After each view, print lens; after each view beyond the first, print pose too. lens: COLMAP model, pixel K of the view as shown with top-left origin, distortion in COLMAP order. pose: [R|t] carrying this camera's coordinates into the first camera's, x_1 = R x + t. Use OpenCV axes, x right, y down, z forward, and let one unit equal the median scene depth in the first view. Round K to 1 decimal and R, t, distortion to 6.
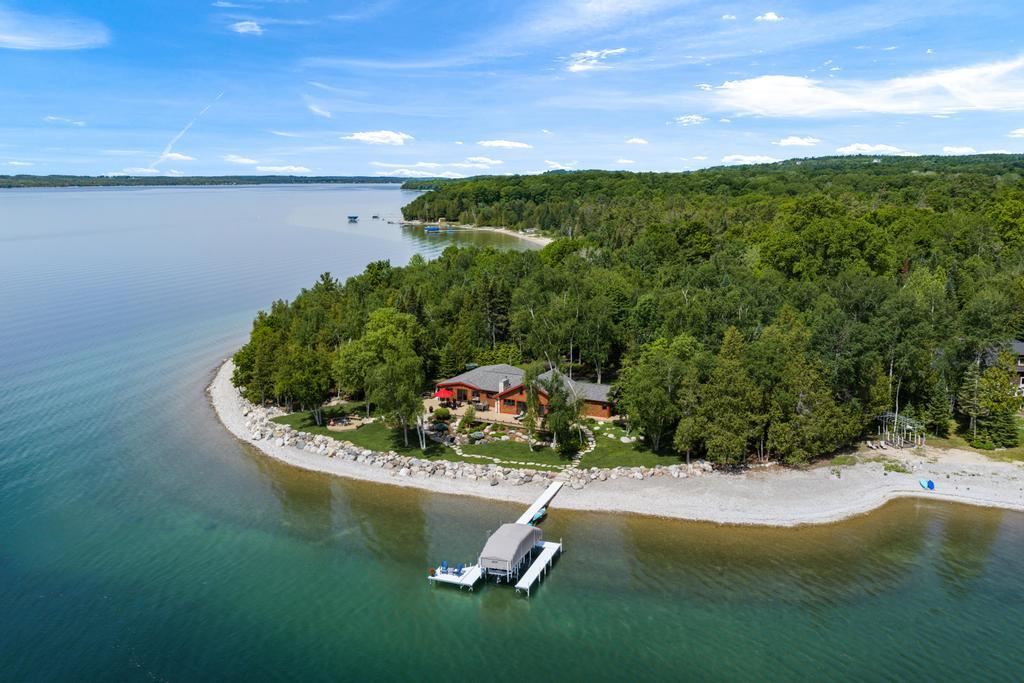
lens RADIAL K [[862.6, 0, 511.3], [0, 862.6, 338.5], [0, 0, 1]] dist [0.019822, -0.009575]
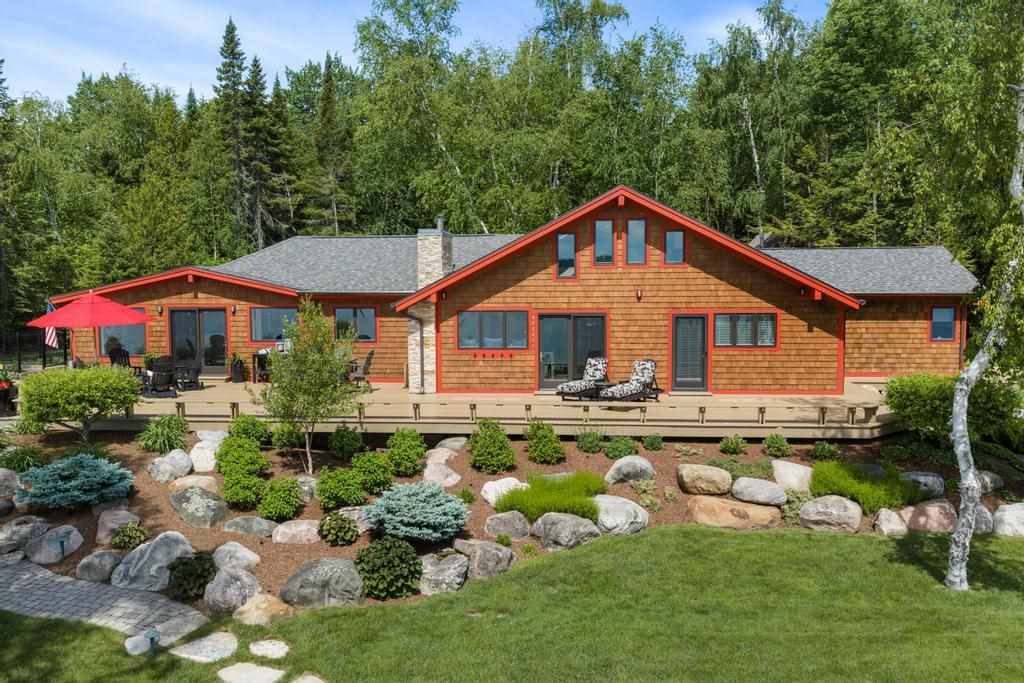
lens RADIAL K [[862.6, 0, 512.7], [0, 862.6, 342.5], [0, 0, 1]] dist [0.019822, -0.009575]
pose [[0.929663, -0.027864, 0.367356, -0.058292], [0.070778, 0.992069, -0.103871, 0.085469], [-0.361549, 0.122565, 0.924262, 0.738605]]
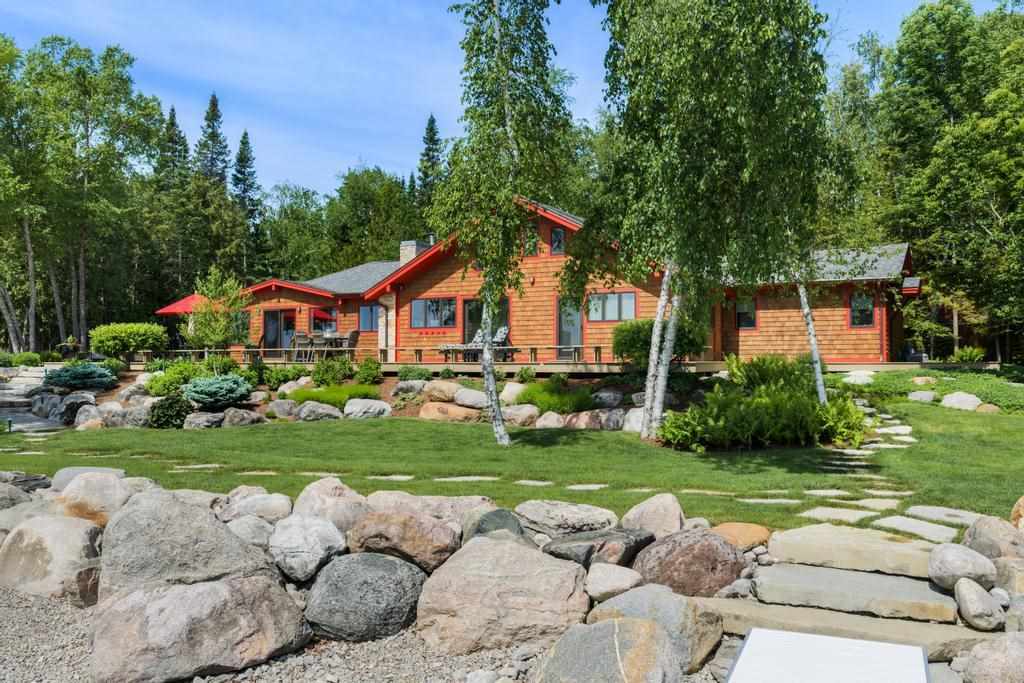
lens RADIAL K [[862.6, 0, 516.4], [0, 862.6, 340.5], [0, 0, 1]] dist [0.019822, -0.009575]
pose [[0.999119, 0.003989, -0.041788, 0.026463], [-0.013032, 0.975767, -0.218424, 0.117696], [0.039904, 0.218776, 0.974959, 0.688405]]
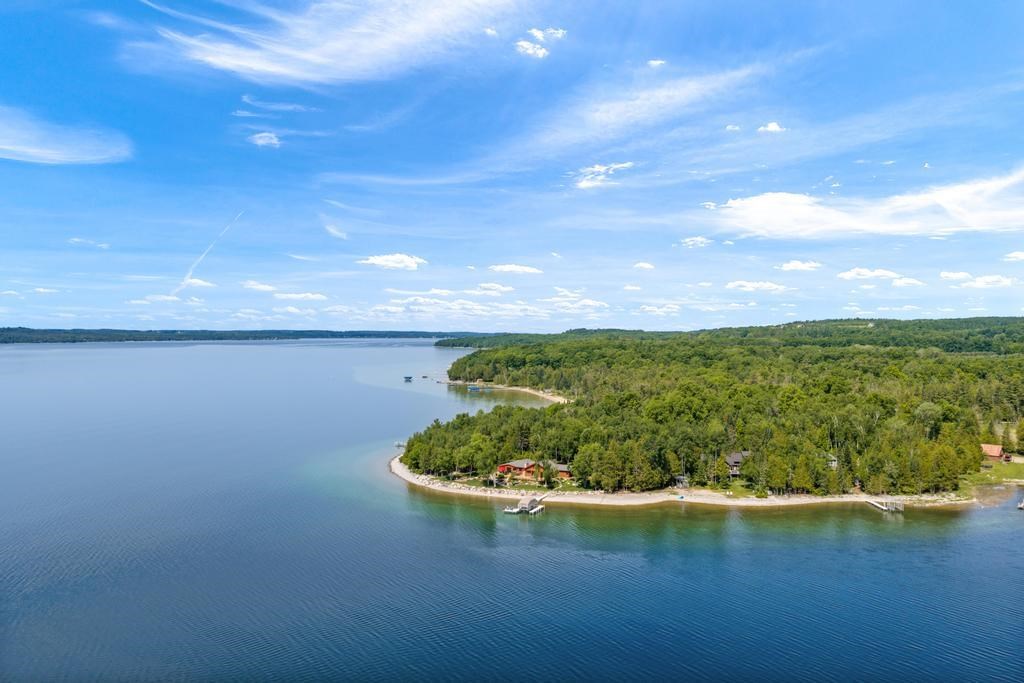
lens RADIAL K [[862.6, 0, 513.5], [0, 862.6, 336.7], [0, 0, 1]] dist [0.019822, -0.009575]
pose [[0.999615, 0.005711, -0.027142, 0.017184], [-0.010422, 0.984202, -0.176741, 0.116456], [0.025704, 0.176956, 0.983883, -1.319890]]
